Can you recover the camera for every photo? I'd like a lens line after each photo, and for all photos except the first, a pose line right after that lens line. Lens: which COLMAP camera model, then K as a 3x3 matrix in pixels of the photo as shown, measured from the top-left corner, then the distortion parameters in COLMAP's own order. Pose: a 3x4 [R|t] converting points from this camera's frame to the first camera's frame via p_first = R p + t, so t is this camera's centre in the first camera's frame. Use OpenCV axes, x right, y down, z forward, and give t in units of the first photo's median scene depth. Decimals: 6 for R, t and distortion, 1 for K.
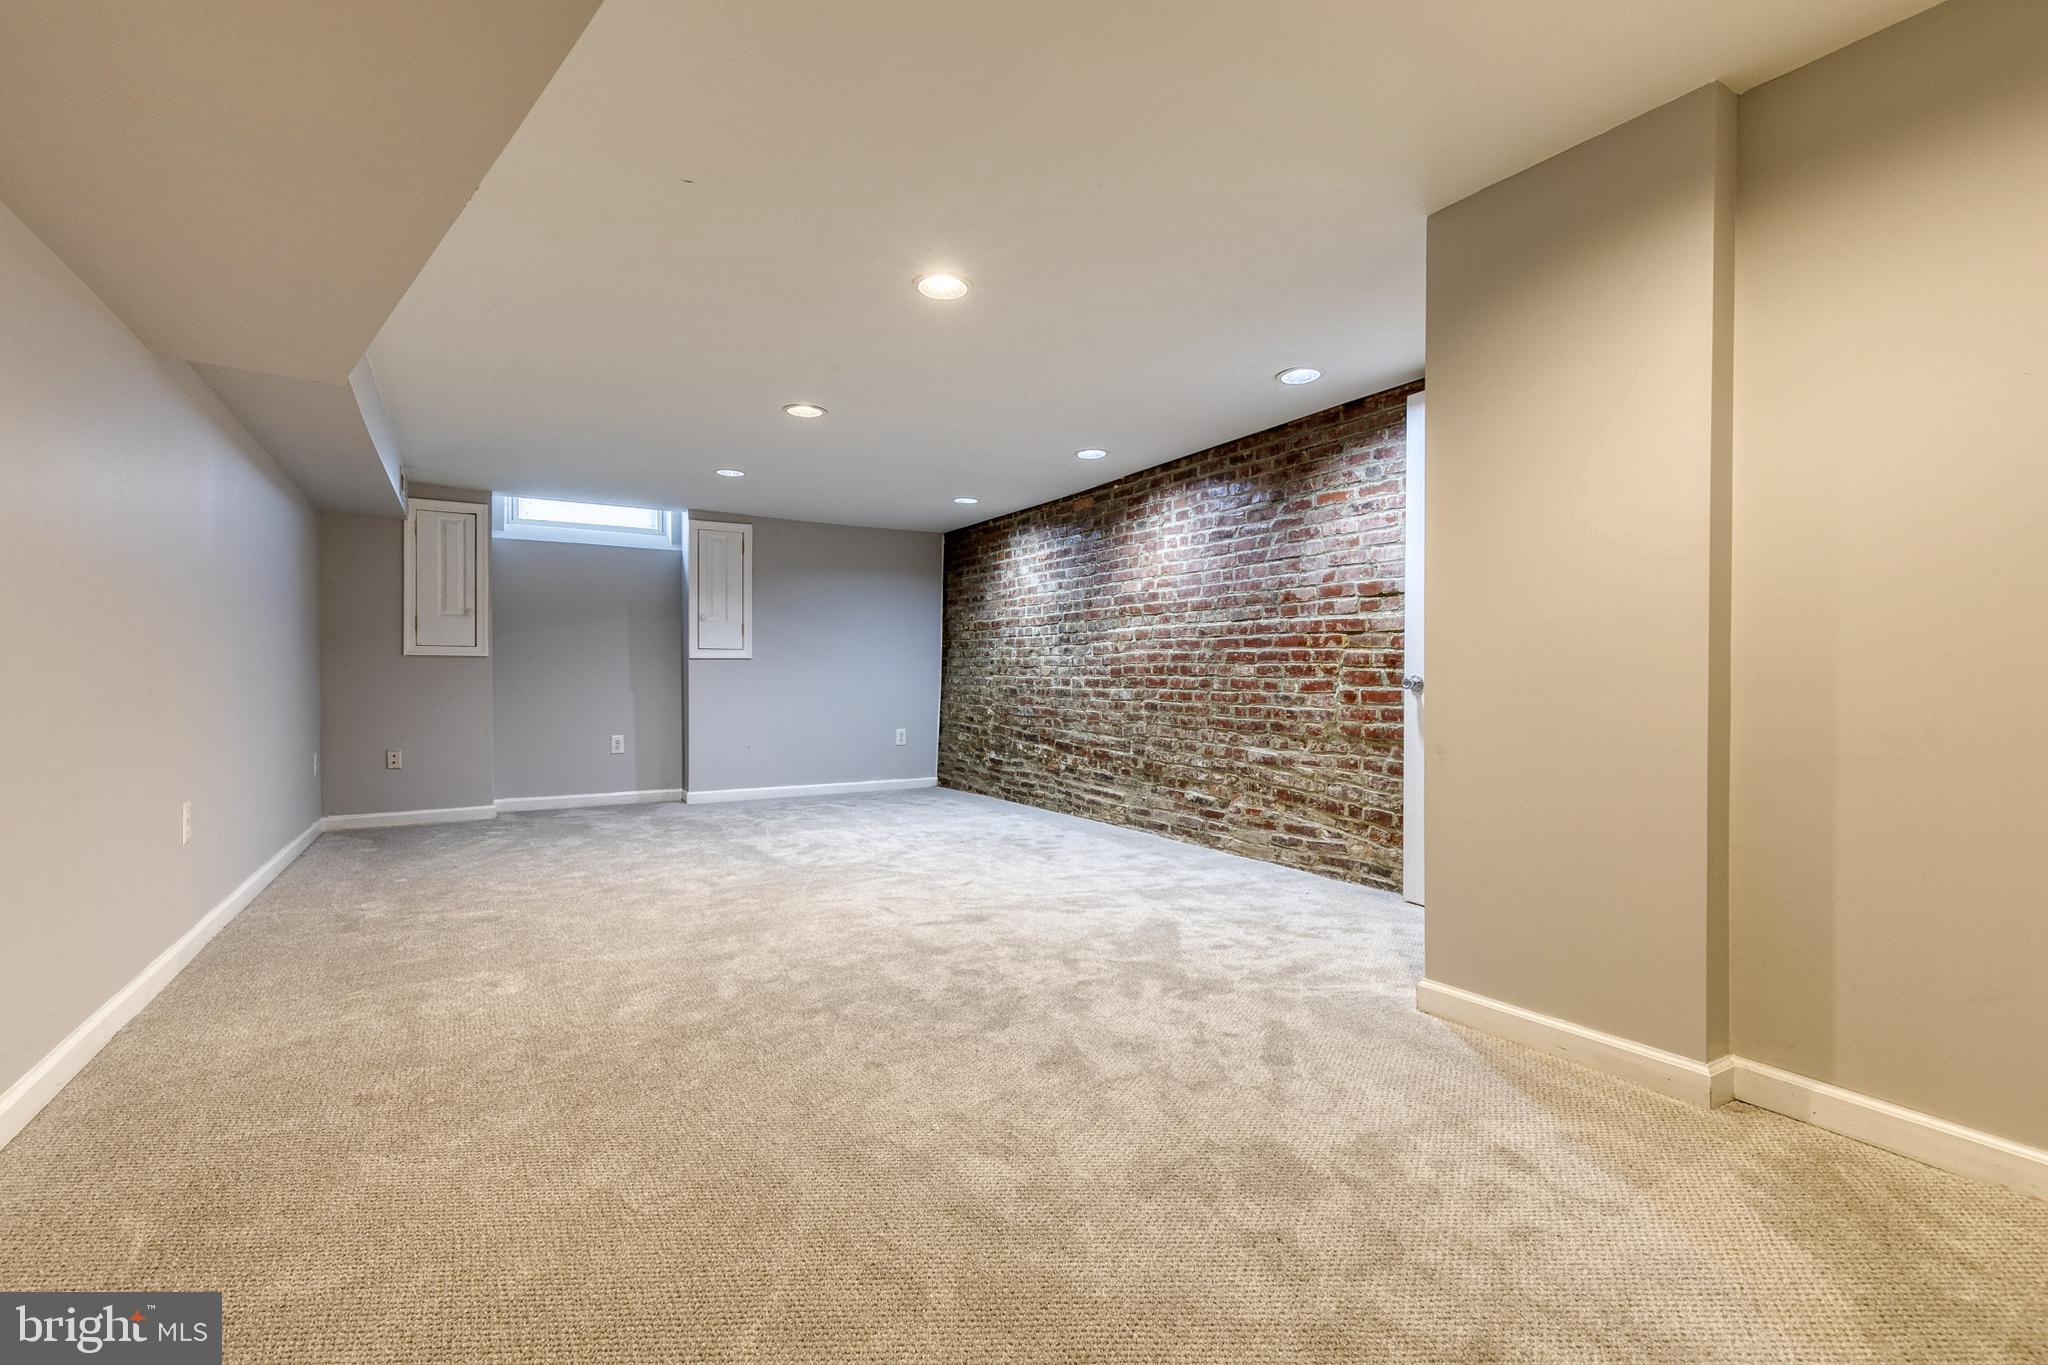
lens RADIAL K [[922.0, 0, 1042.5], [0, 922.0, 685.2], [0, 0, 1]] dist [0.009450, -0.001218]
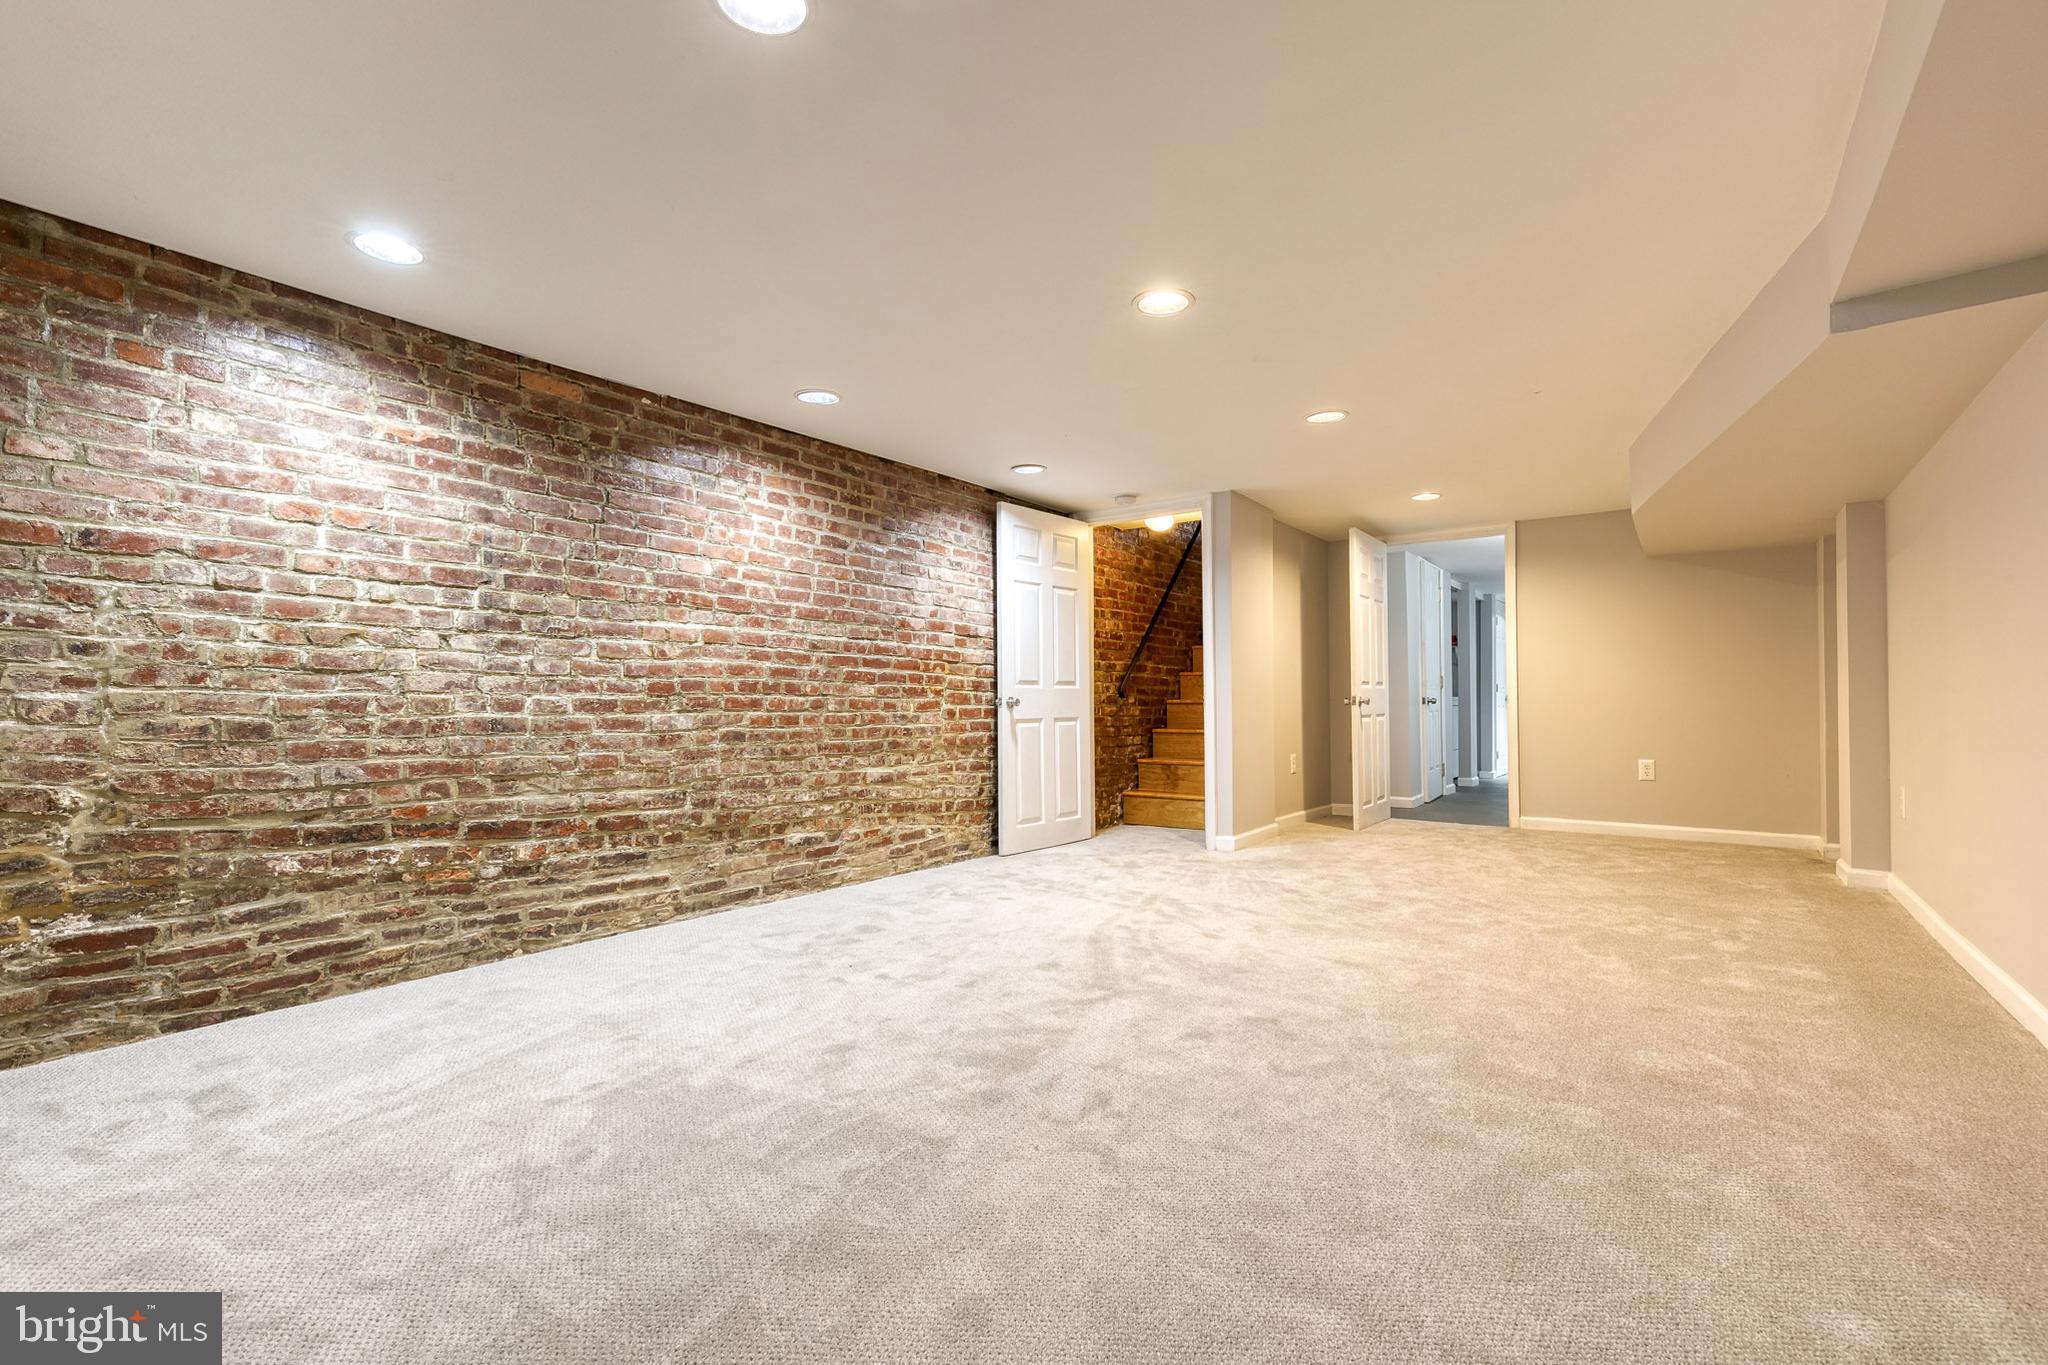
lens RADIAL K [[922.0, 0, 1042.5], [0, 922.0, 685.2], [0, 0, 1]] dist [0.009450, -0.001218]
pose [[-0.396628, 0.015922, 0.917841, -0.687955], [0.007049, 0.999873, -0.014299, -0.005821], [-0.917952, 0.000799, -0.396690, 1.110578]]
